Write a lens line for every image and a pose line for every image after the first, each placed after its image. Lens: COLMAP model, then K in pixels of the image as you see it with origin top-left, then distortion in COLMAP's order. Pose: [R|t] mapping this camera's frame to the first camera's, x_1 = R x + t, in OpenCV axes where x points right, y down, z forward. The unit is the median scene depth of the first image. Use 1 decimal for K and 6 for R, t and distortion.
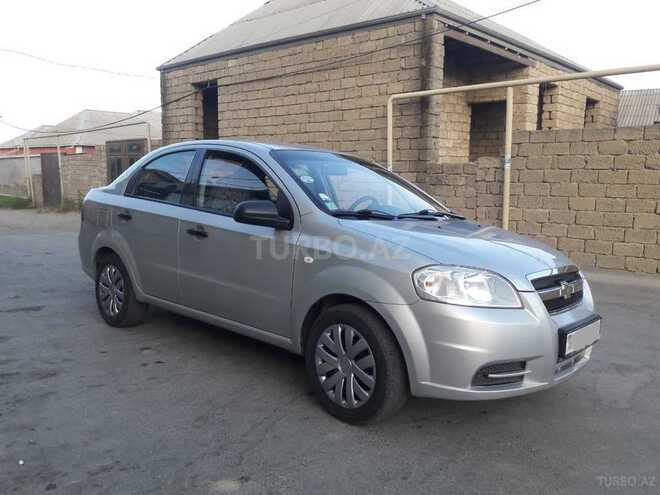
lens RADIAL K [[545.7, 0, 320.5], [0, 545.7, 256.5], [0, 0, 1]] dist [0.059218, -0.119089]
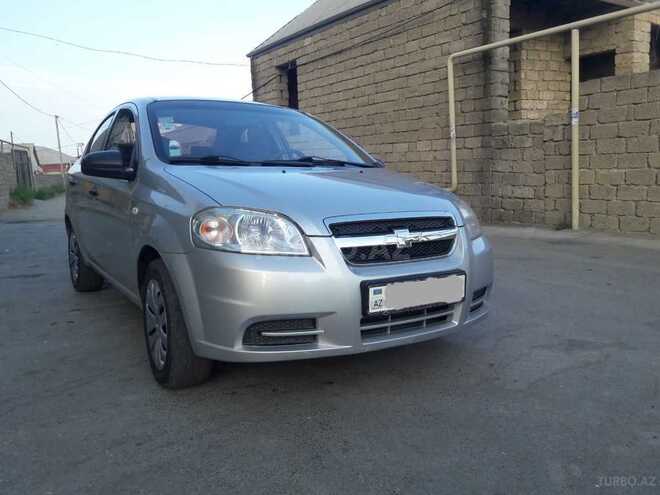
lens RADIAL K [[545.7, 0, 323.5], [0, 545.7, 247.2], [0, 0, 1]] dist [0.059218, -0.119089]
pose [[0.966940, -0.010061, -0.254805, 0.157709], [0.012398, 0.999894, 0.007568, 0.019973], [0.254702, -0.010477, 0.966963, 0.053467]]
